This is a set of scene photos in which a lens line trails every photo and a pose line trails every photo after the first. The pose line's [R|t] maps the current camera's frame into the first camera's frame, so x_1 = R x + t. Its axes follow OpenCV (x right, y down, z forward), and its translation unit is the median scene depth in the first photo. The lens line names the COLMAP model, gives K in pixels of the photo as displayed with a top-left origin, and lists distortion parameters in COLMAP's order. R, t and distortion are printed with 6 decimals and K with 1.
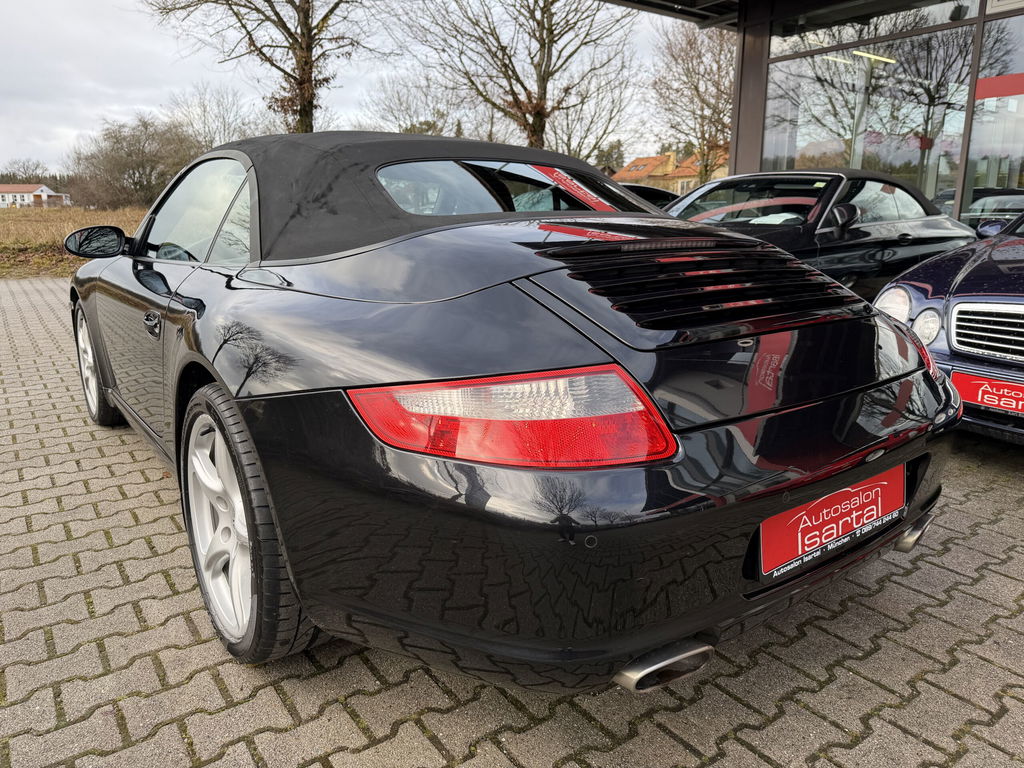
lens RADIAL K [[721.0, 0, 503.4], [0, 721.0, 388.1], [0, 0, 1]] dist [0.005585, -0.012946]
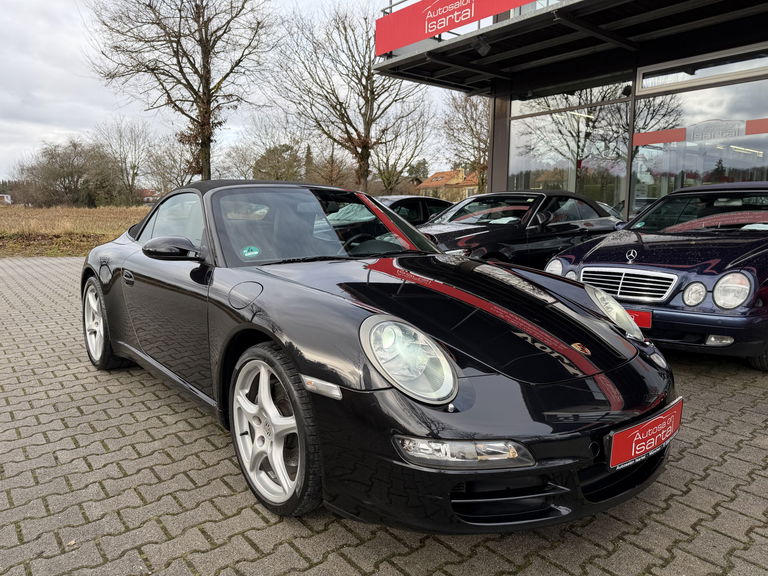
lens RADIAL K [[540.8, 0, 382.0], [0, 540.8, 291.9], [0, 0, 1]] dist [0.005585, -0.012946]
pose [[0.997265, -0.008140, 0.073459, -0.000105], [0.014525, 0.996118, -0.086817, 0.012881], [-0.072467, 0.087646, 0.993512, -0.076174]]
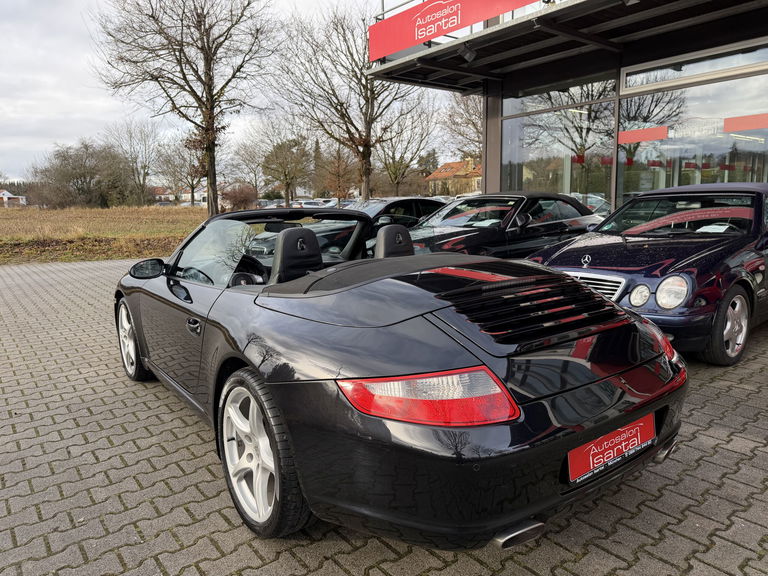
lens RADIAL K [[540.8, 0, 385.8], [0, 540.8, 290.8], [0, 0, 1]] dist [0.005585, -0.012946]
pose [[0.997995, -0.030424, 0.055494, 0.018060], [0.034479, 0.996688, -0.073646, 0.007624], [-0.053070, 0.075412, 0.995739, -0.106322]]
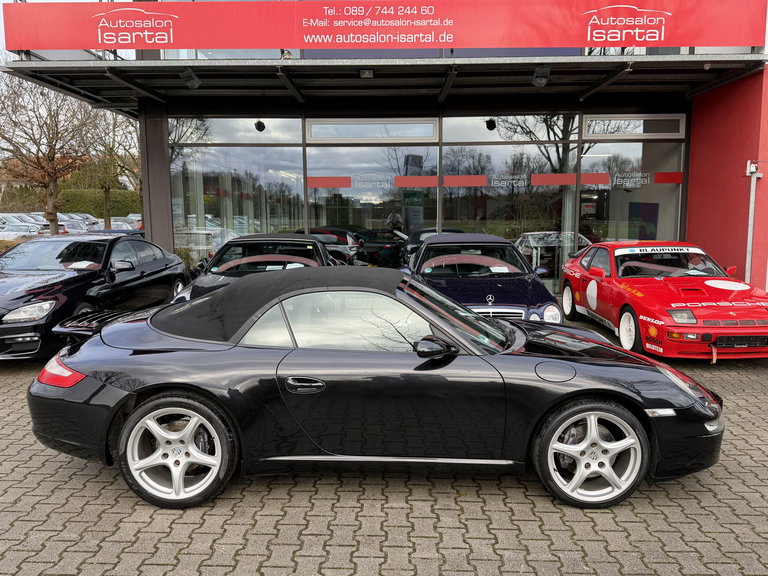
lens RADIAL K [[619.5, 0, 383.1], [0, 619.5, 290.0], [0, 0, 1]] dist [0.013941, -0.006379]
pose [[0.589374, -0.095036, 0.802251, -0.259496], [0.187047, 0.982125, -0.021070, -0.038999], [-0.785908, 0.162477, 0.596615, -0.023426]]
